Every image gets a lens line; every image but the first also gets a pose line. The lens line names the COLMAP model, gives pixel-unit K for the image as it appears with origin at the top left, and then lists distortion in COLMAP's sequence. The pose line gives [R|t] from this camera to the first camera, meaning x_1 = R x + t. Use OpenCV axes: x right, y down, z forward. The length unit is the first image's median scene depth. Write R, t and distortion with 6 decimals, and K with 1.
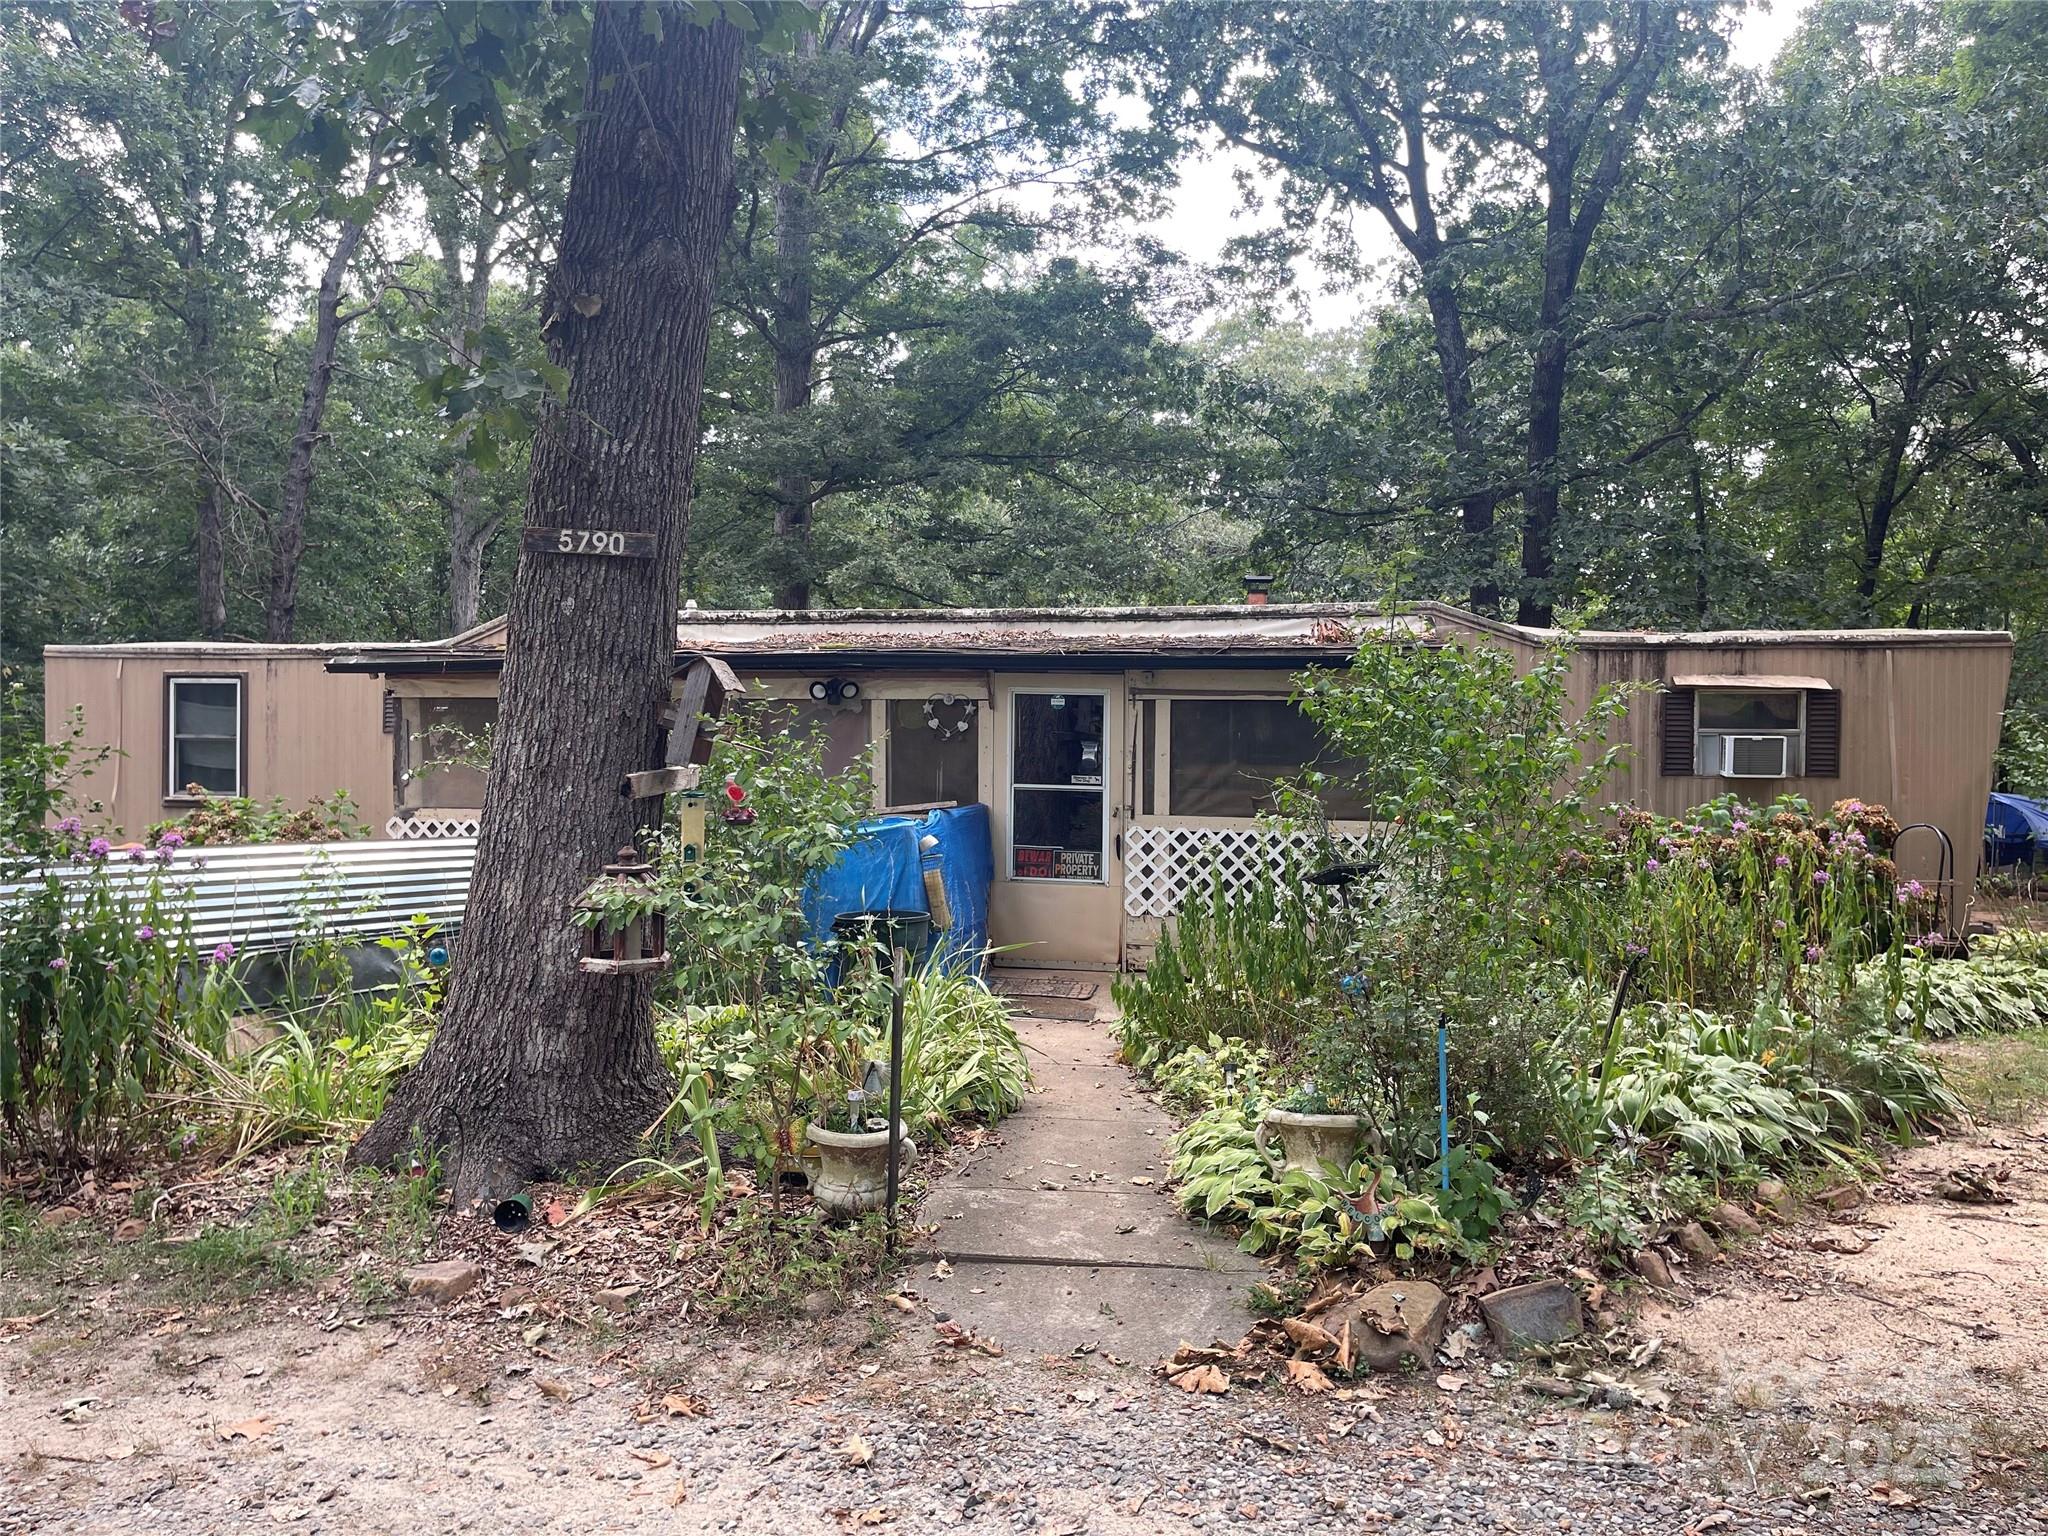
lens RADIAL K [[1543.1, 0, 1015.8], [0, 1543.1, 762.1], [0, 0, 1]] dist [0.075178, -0.103471]
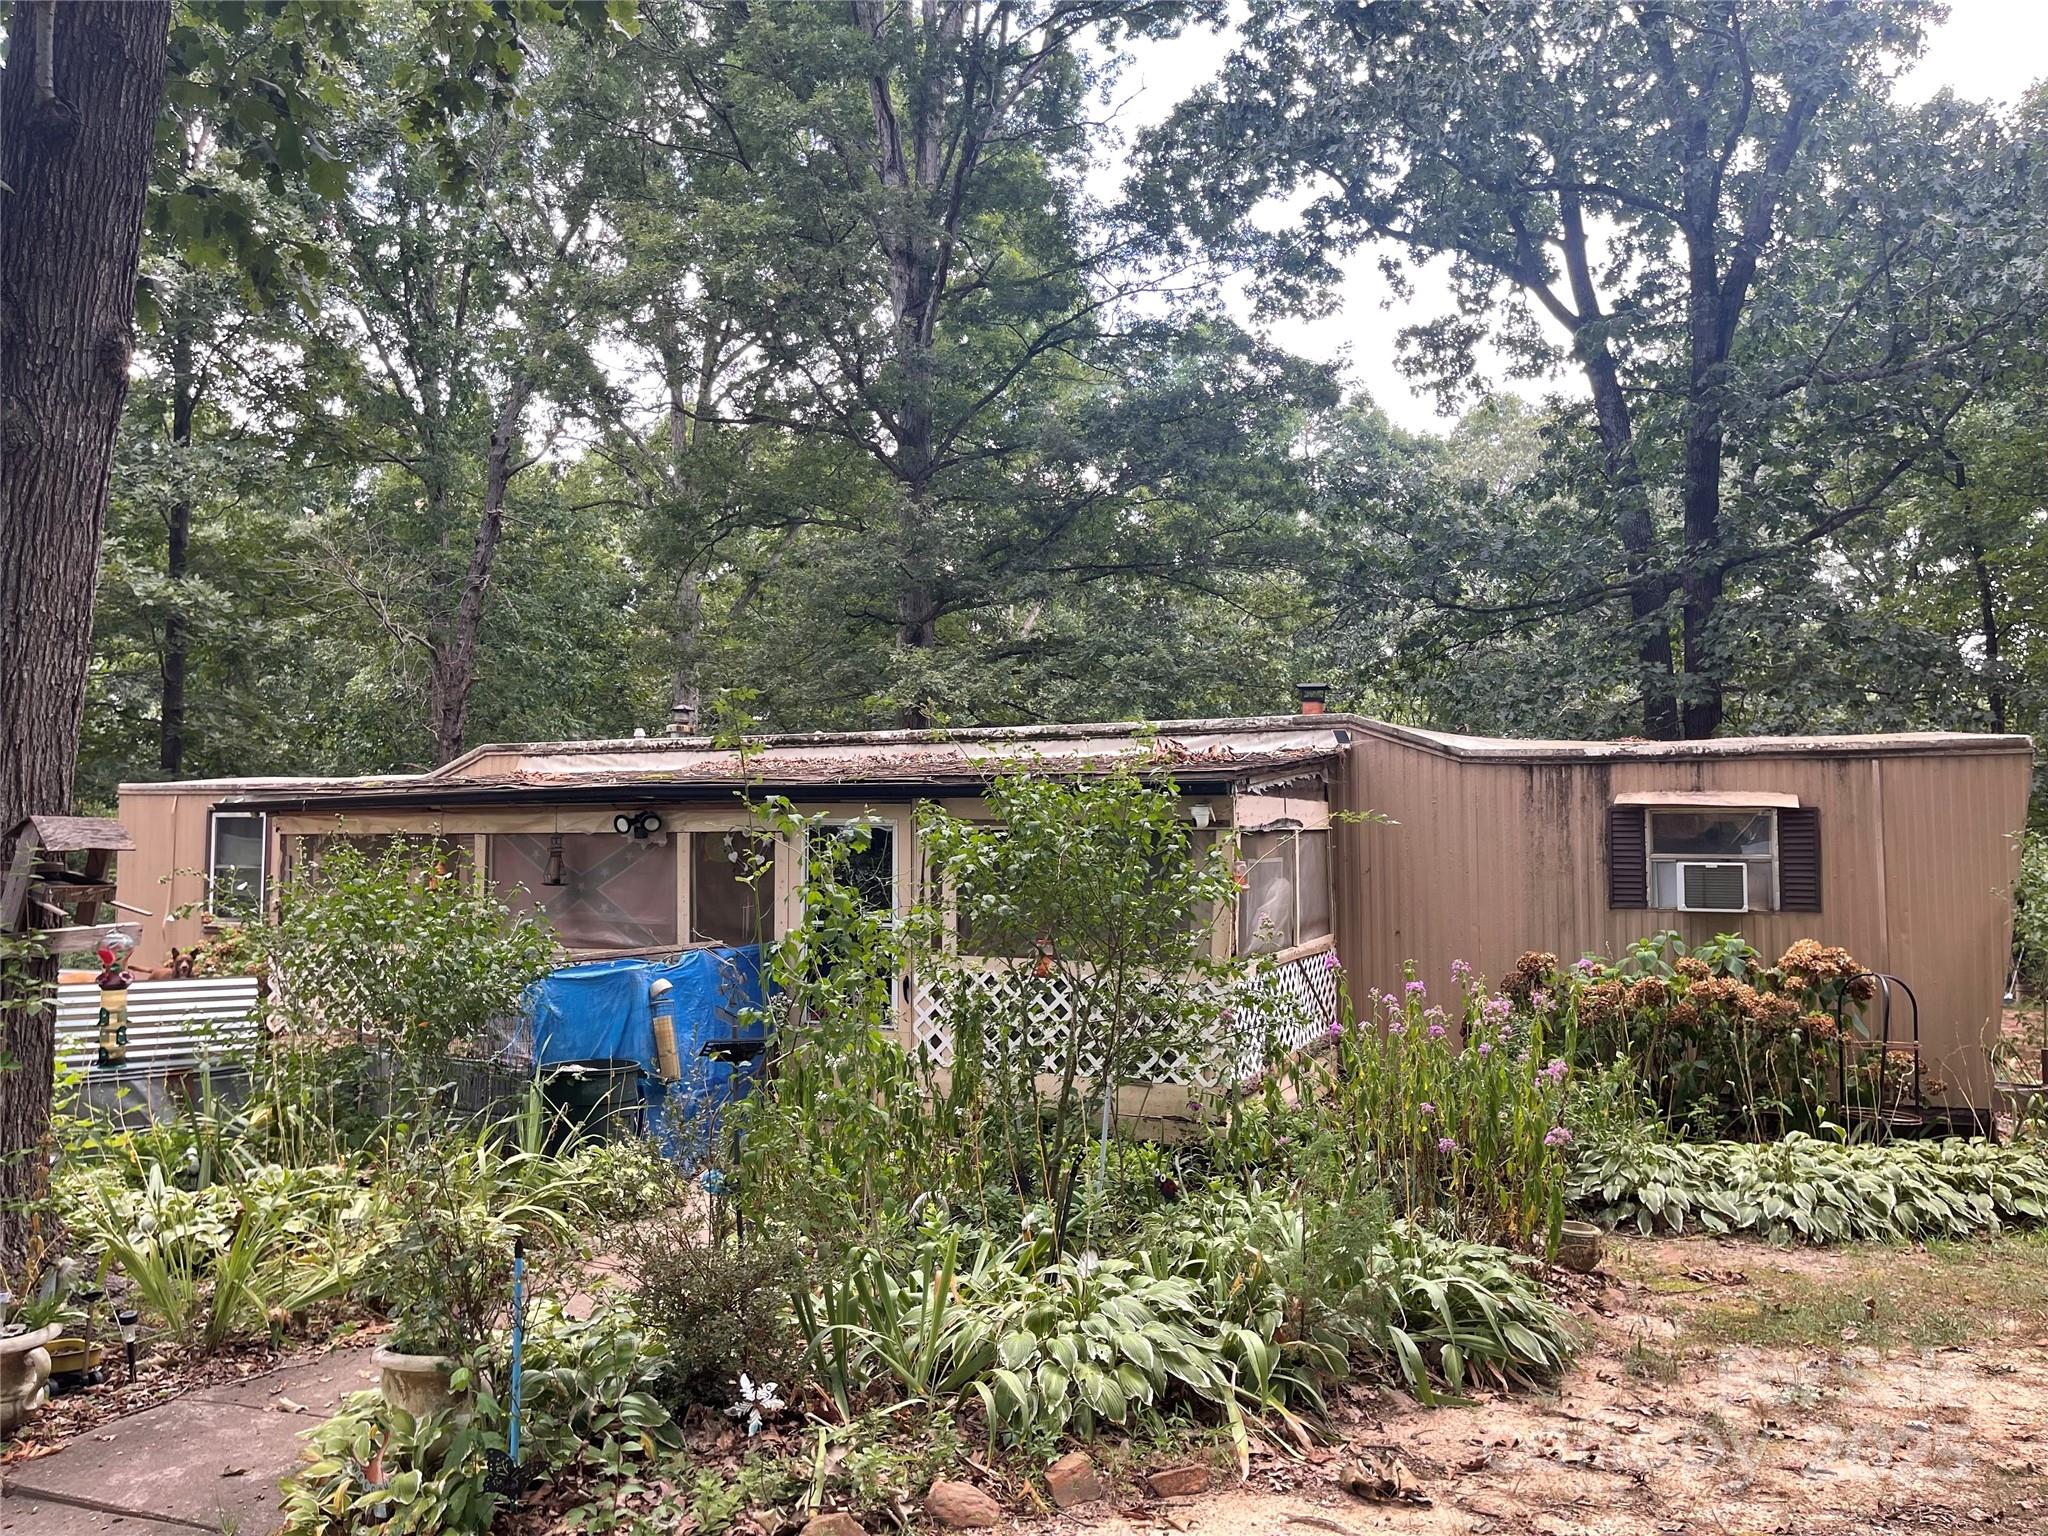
lens RADIAL K [[1543.1, 0, 1019.6], [0, 1543.1, 758.8], [0, 0, 1]] dist [0.075178, -0.103471]
pose [[0.977403, -0.019390, -0.210494, 0.254360], [0.004719, 0.997537, -0.069977, -0.013885], [0.211333, 0.067403, 0.975087, 0.074106]]
